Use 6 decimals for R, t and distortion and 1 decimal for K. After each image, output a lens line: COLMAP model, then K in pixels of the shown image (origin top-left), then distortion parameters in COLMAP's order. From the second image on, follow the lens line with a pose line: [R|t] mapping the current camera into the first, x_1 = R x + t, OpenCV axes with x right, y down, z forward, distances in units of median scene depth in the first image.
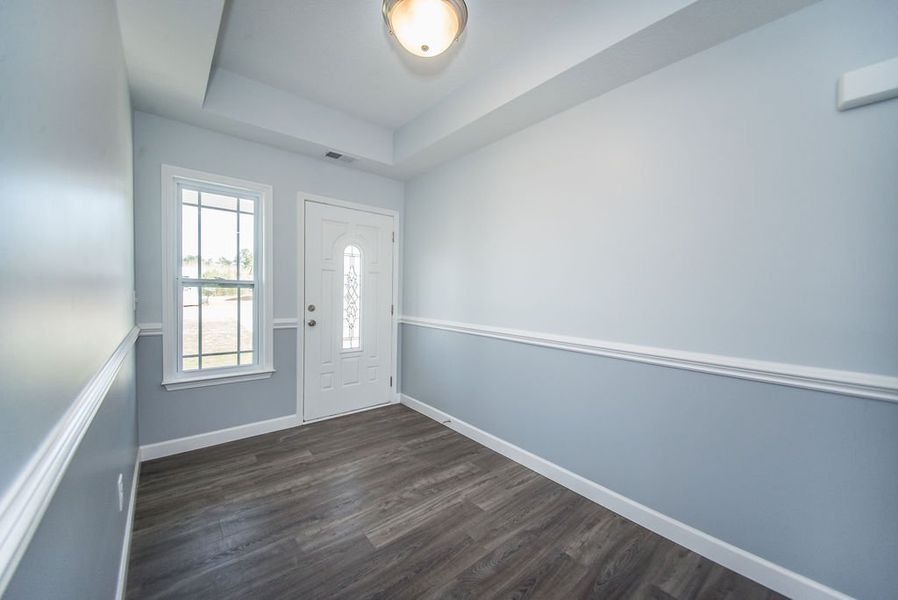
lens RADIAL K [[344.6, 0, 453.3], [0, 344.6, 303.9], [0, 0, 1]] dist [0.001833, -0.012107]
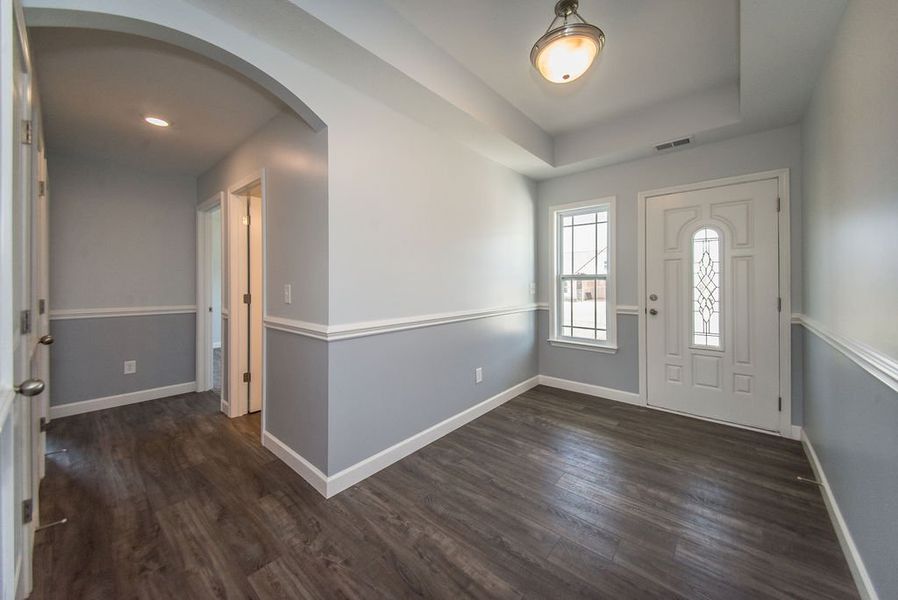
lens RADIAL K [[326.5, 0, 433.0], [0, 326.5, 280.2], [0, 0, 1]] dist [0.022819, -0.011496]
pose [[0.088259, -0.033481, -0.995535, 0.560584], [-0.034728, 0.998724, -0.036667, 0.021017], [0.995492, 0.037809, 0.086984, 0.258860]]
